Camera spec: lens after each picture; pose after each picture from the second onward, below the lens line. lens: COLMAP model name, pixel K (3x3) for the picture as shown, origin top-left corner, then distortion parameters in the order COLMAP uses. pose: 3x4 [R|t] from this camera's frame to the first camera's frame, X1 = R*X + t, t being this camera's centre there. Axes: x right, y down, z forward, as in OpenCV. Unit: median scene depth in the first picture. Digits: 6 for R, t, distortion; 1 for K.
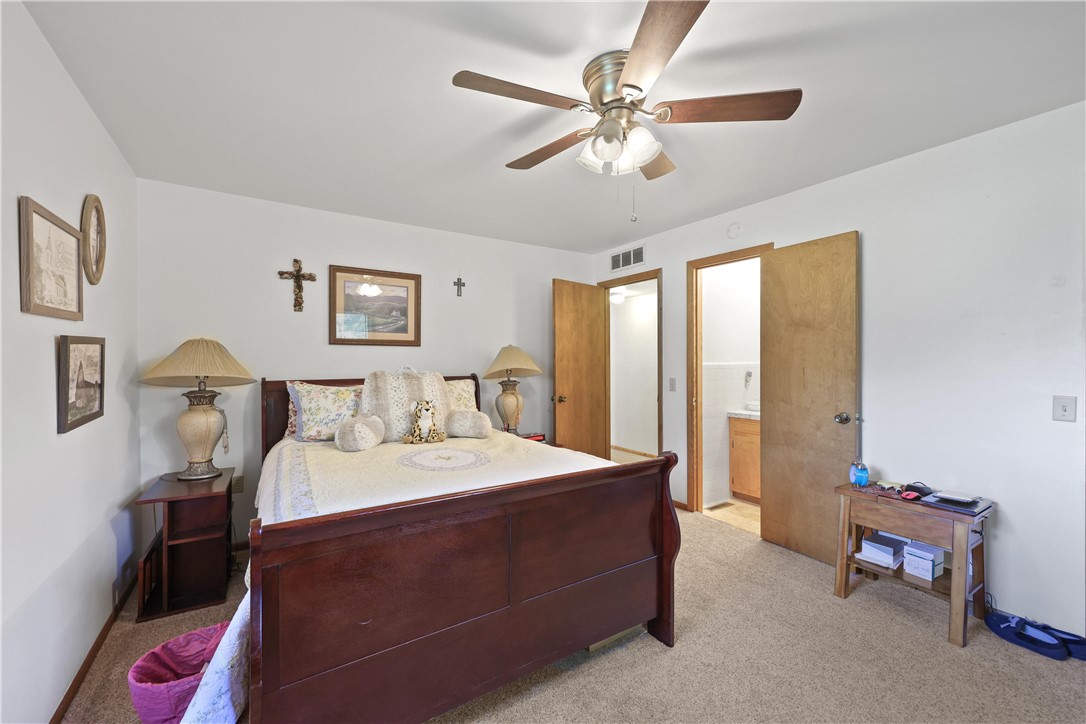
lens RADIAL K [[442.4, 0, 552.9], [0, 442.4, 363.2], [0, 0, 1]] dist [-0.000272, 0.000345]
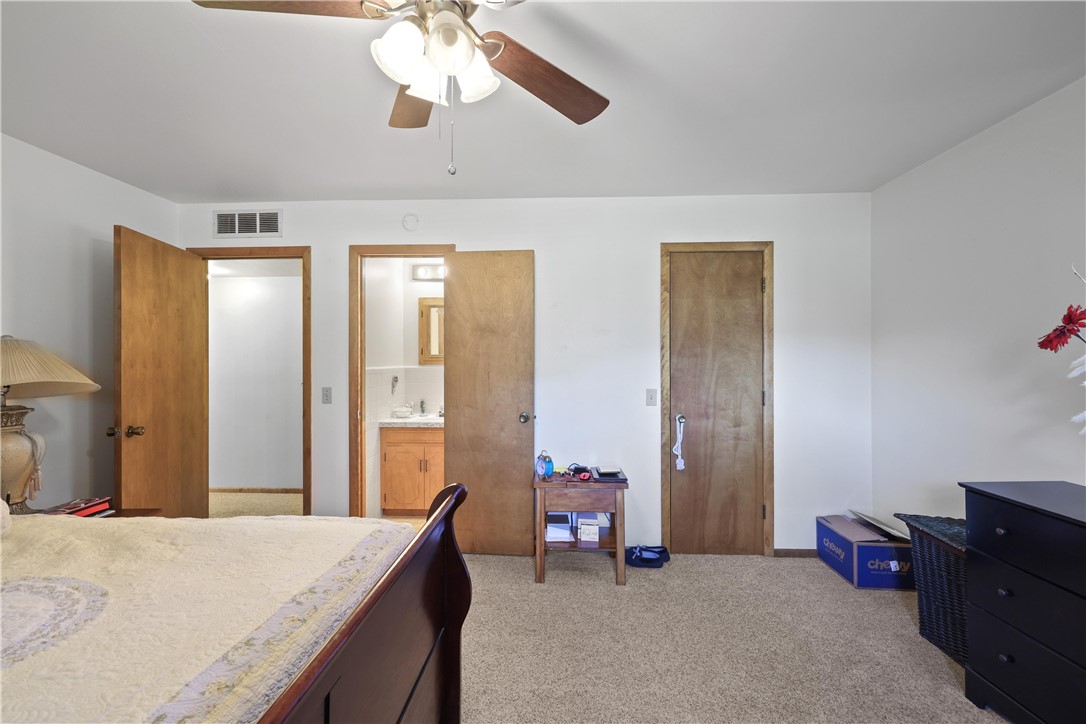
lens RADIAL K [[442.4, 0, 545.4], [0, 442.4, 359.9], [0, 0, 1]] dist [-0.000272, 0.000345]
pose [[0.591489, 0.003965, 0.806303, -0.155391], [0.004882, 0.999952, -0.008499, -0.007408], [-0.806298, 0.008964, 0.591441, 0.235603]]
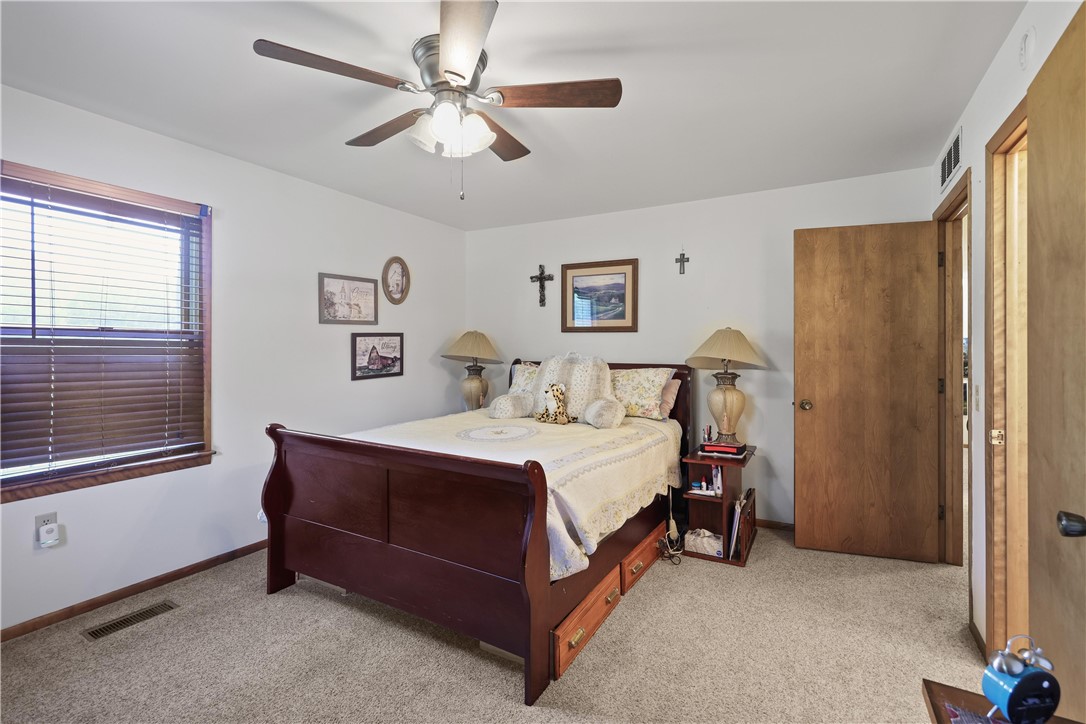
lens RADIAL K [[501.0, 0, 550.9], [0, 501.0, 345.8], [0, 0, 1]] dist [0.000654, 0.000385]
pose [[0.445957, 0.005921, -0.895035, 0.626277], [-0.009940, 0.999949, 0.001663, -0.007947], [0.894999, 0.008155, 0.445994, 0.355663]]
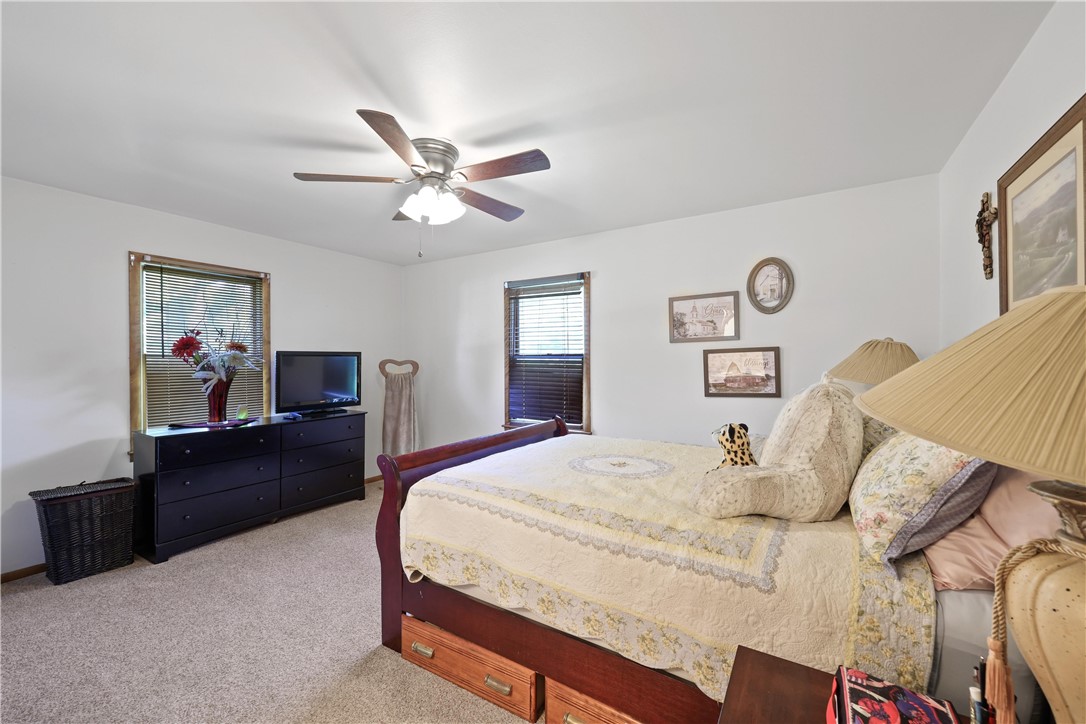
lens RADIAL K [[442.4, 0, 535.6], [0, 442.4, 359.7], [0, 0, 1]] dist [-0.000272, 0.000345]
pose [[-0.916574, 0.006726, -0.399807, 0.204474], [0.006895, 0.999976, 0.001015, -0.011412], [0.399805, -0.001826, -0.916599, 1.170843]]
